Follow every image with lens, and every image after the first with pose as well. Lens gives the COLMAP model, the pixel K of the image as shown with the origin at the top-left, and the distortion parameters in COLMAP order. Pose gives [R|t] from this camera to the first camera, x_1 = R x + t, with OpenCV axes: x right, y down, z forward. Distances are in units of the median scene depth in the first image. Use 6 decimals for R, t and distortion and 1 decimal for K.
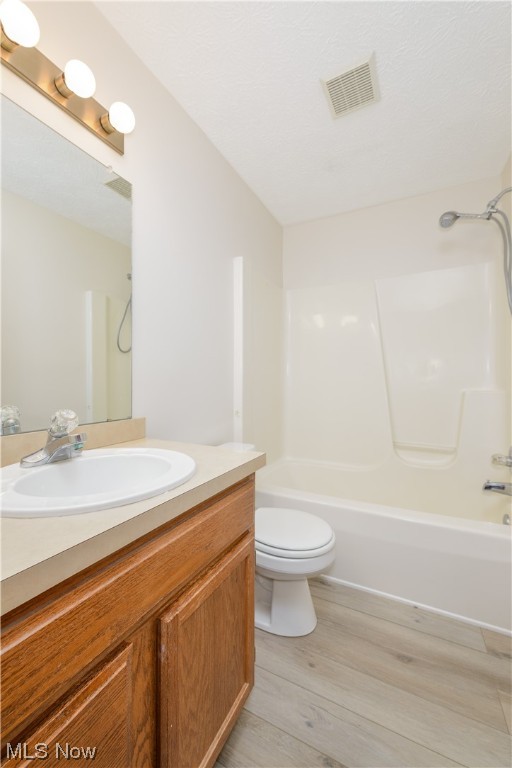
lens RADIAL K [[297.5, 0, 255.8], [0, 297.5, 381.1], [0, 0, 1]] dist [-0.011690, 0.000181]
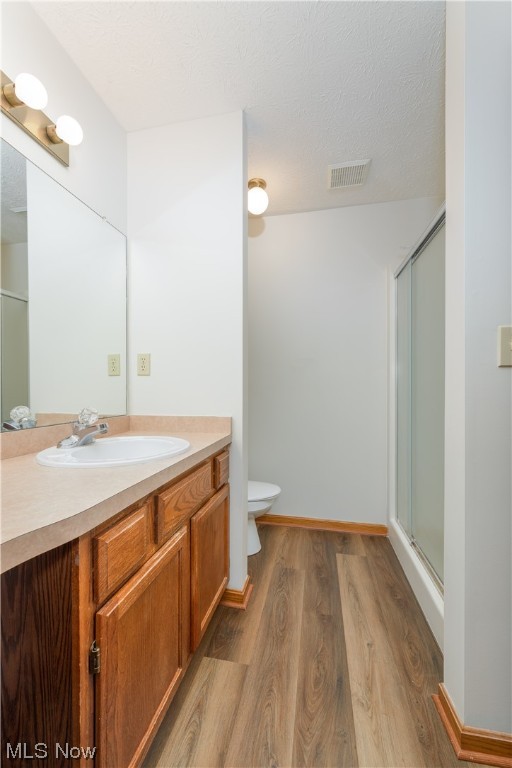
lens RADIAL K [[297.5, 0, 255.5], [0, 297.5, 385.8], [0, 0, 1]] dist [-0.011690, 0.000181]
pose [[0.964129, 0.000958, 0.265434, -0.206947], [-0.001870, 0.999993, 0.003184, -0.003166], [-0.265429, -0.003566, 0.964124, -0.396986]]
